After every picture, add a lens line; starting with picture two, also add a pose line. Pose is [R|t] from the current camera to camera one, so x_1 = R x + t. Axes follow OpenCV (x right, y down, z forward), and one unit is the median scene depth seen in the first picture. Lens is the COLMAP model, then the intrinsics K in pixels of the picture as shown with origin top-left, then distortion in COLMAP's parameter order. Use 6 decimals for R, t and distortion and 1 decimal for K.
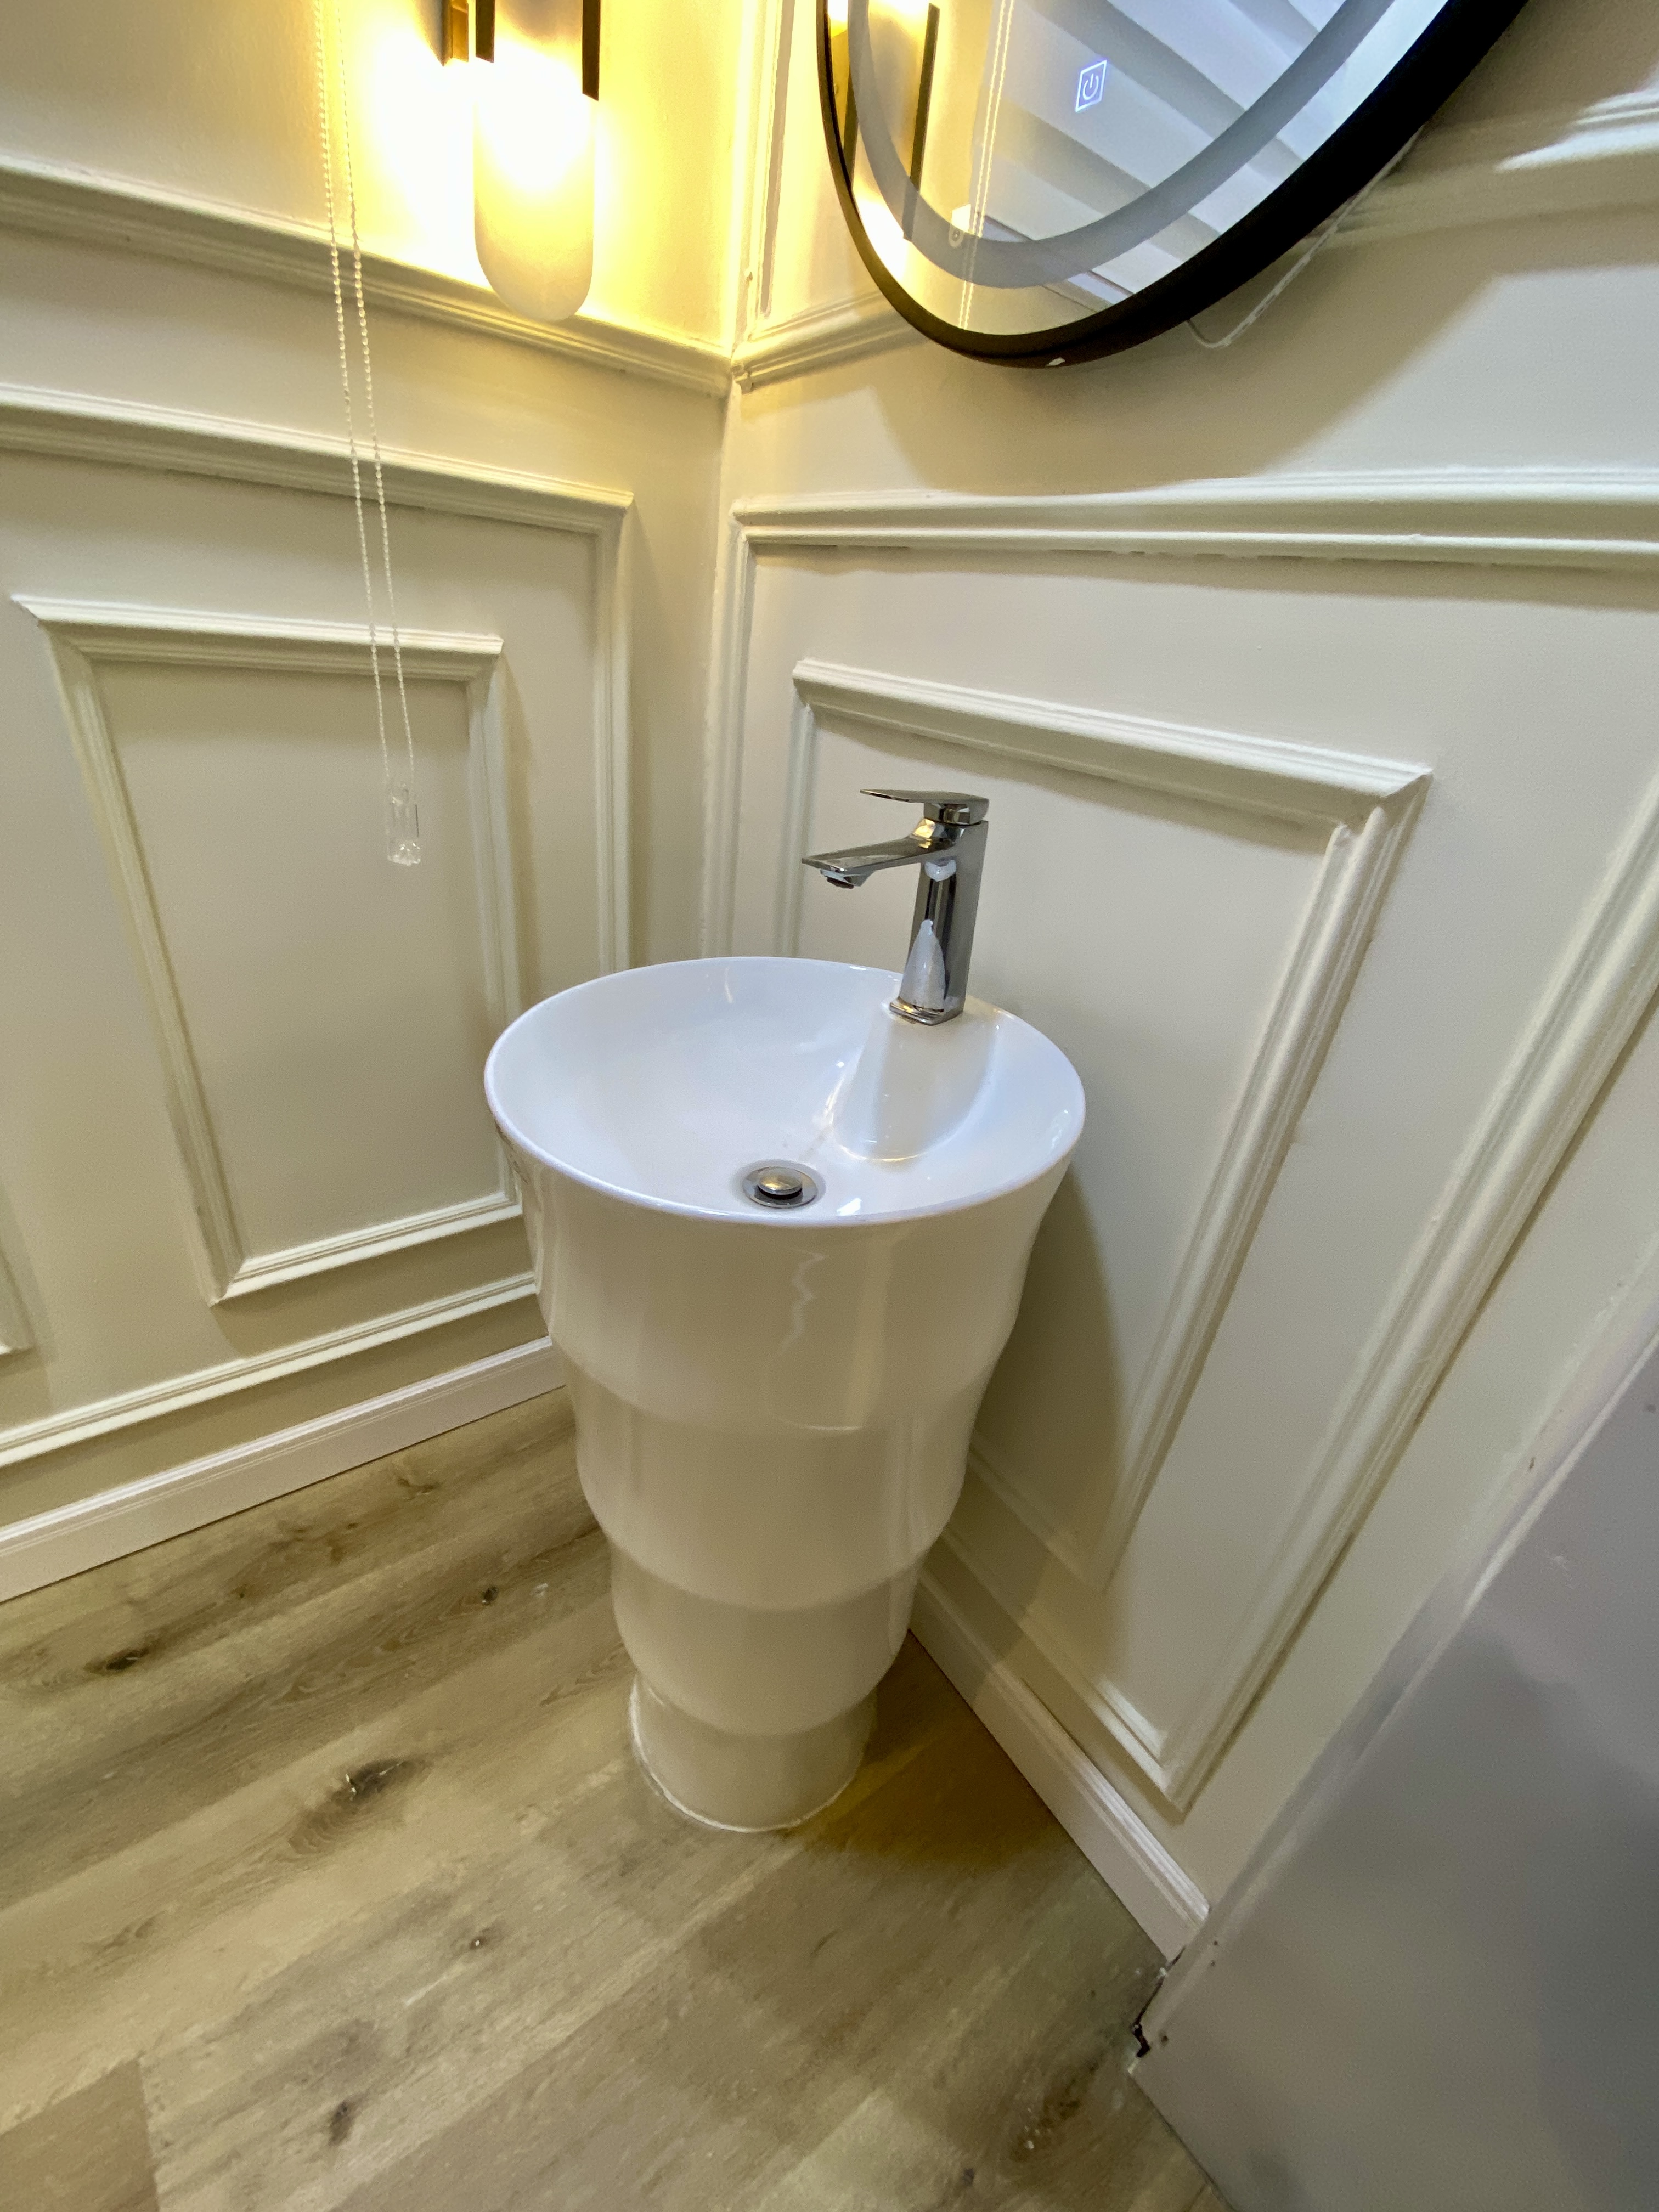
lens RADIAL K [[888.3, 0, 797.9], [0, 888.3, 1094.2], [0, 0, 1]] dist [0.015707, -0.017193]
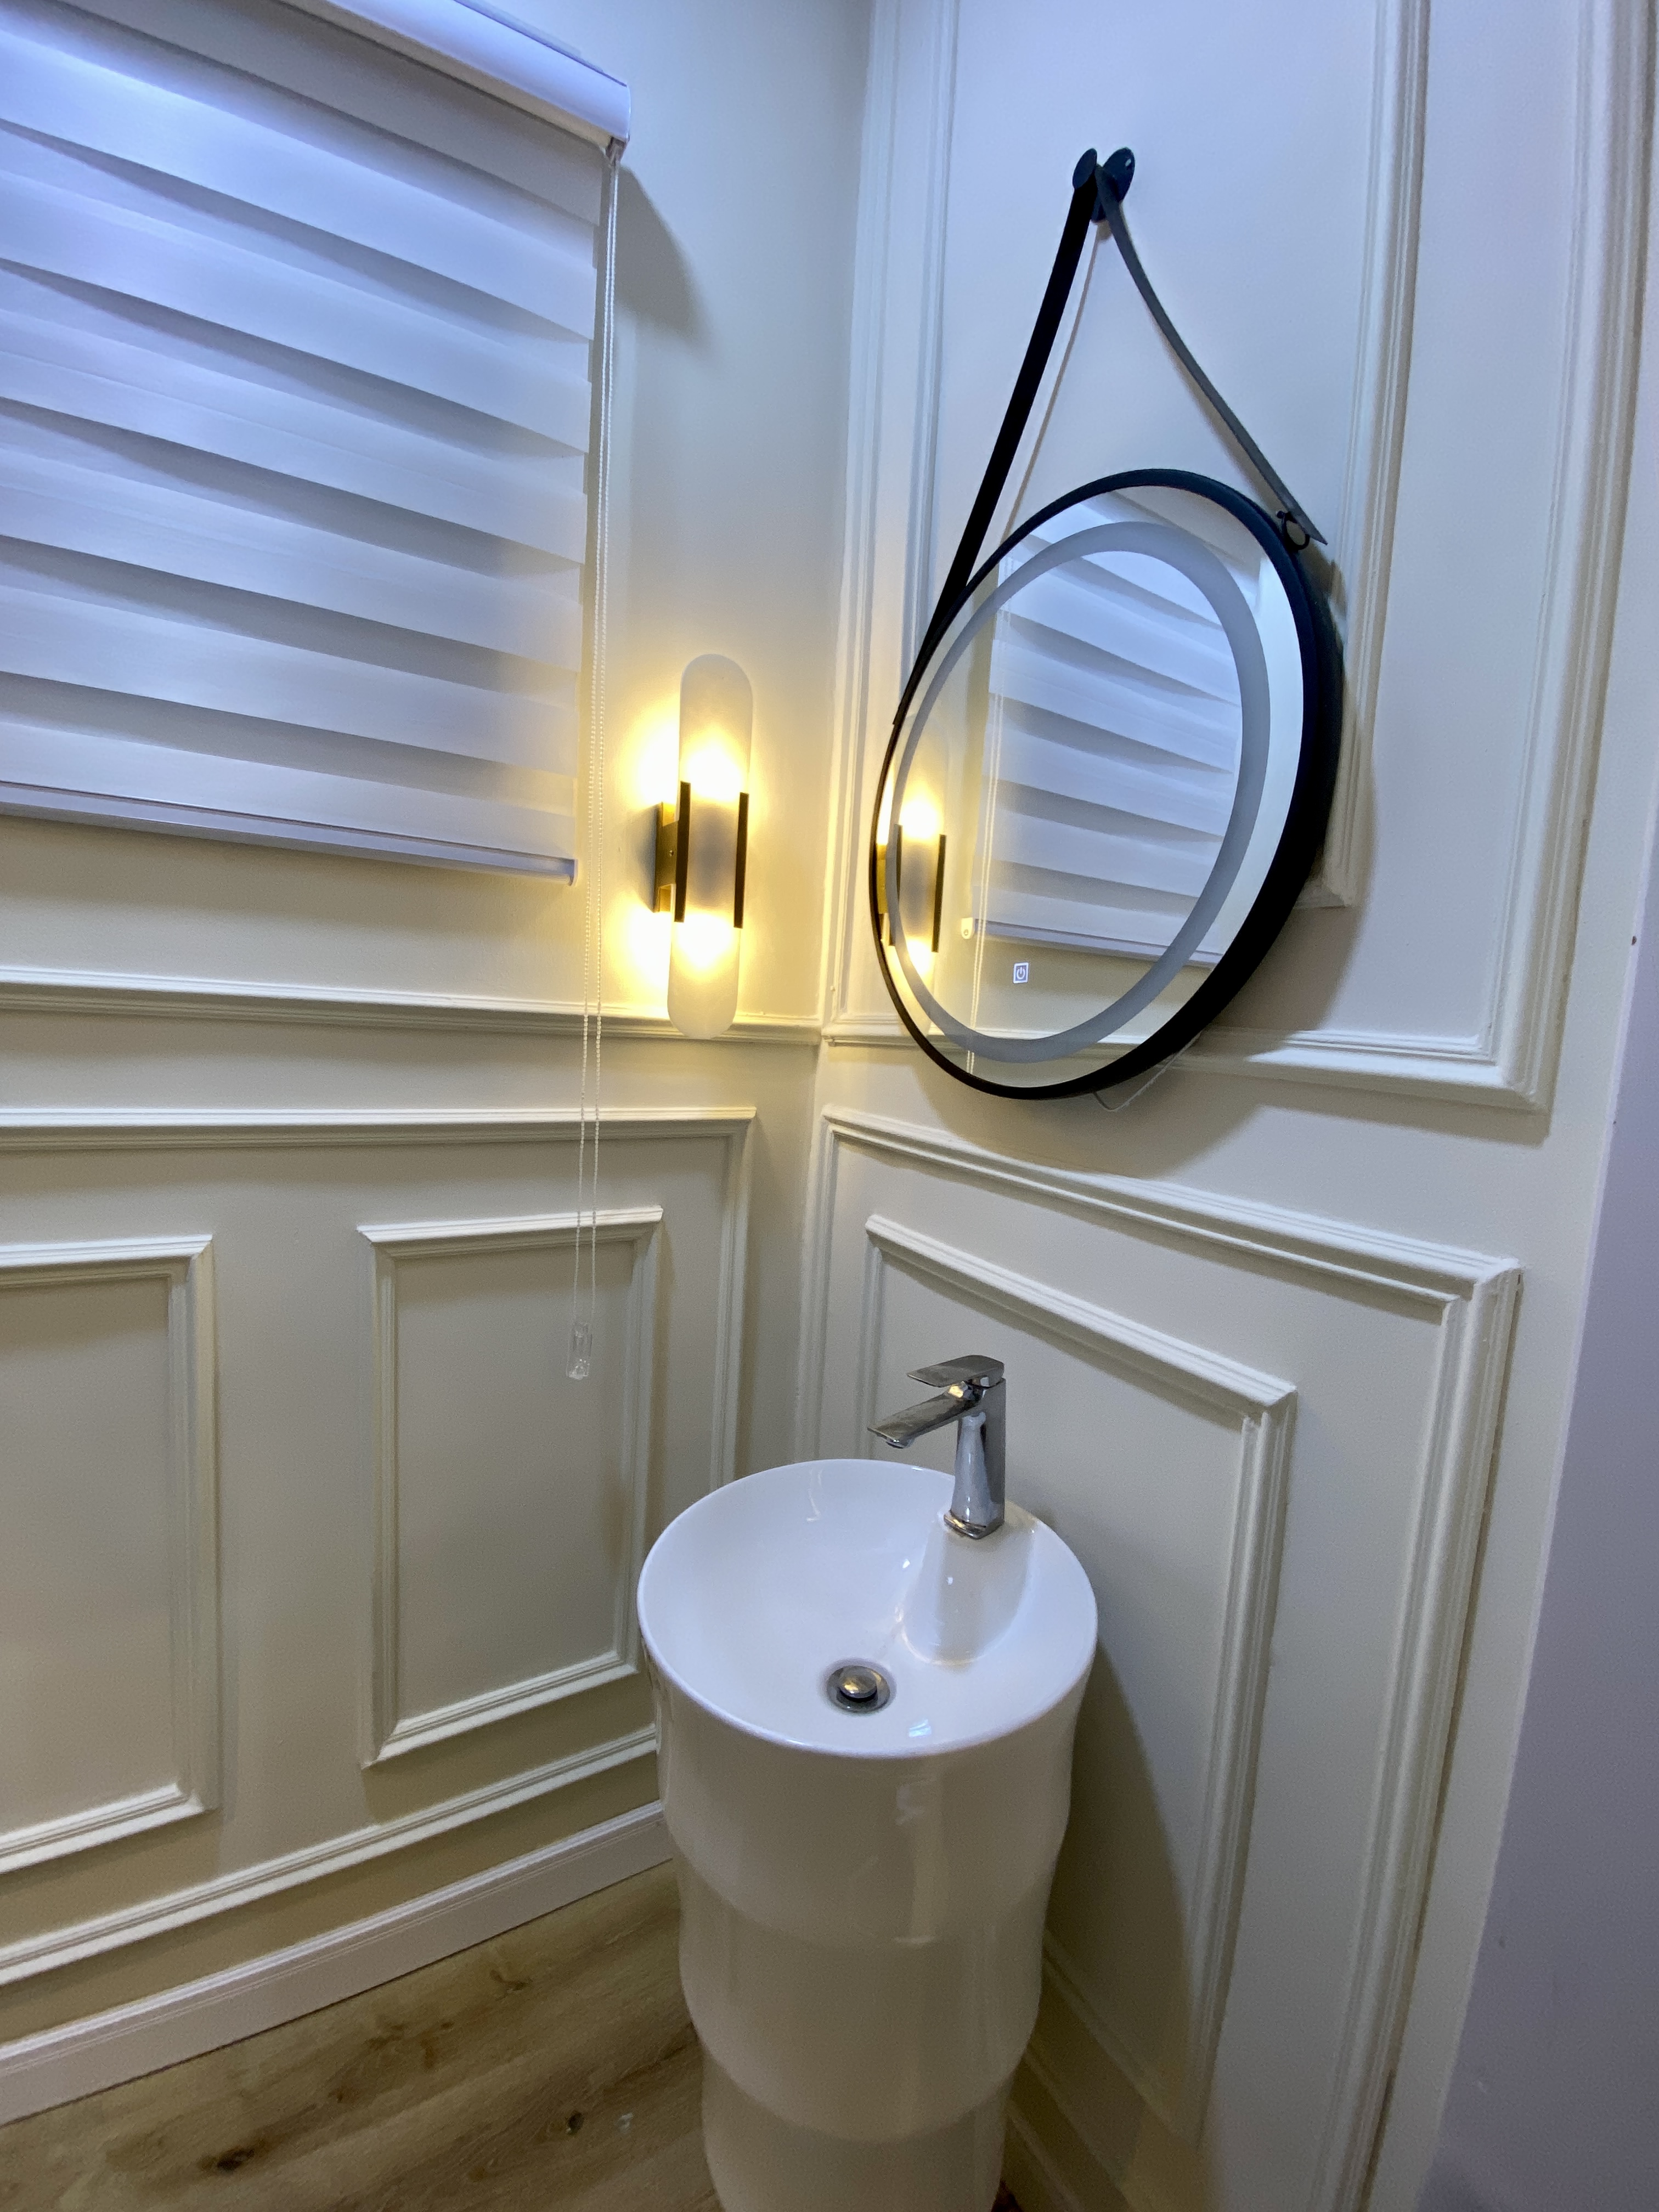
lens RADIAL K [[888.3, 0, 810.9], [0, 888.3, 1095.3], [0, 0, 1]] dist [0.015707, -0.017193]
pose [[0.995905, -0.029301, -0.085531, 0.035125], [-0.005248, 0.925697, -0.378229, -0.154522], [0.090258, 0.377129, 0.921752, -0.373336]]
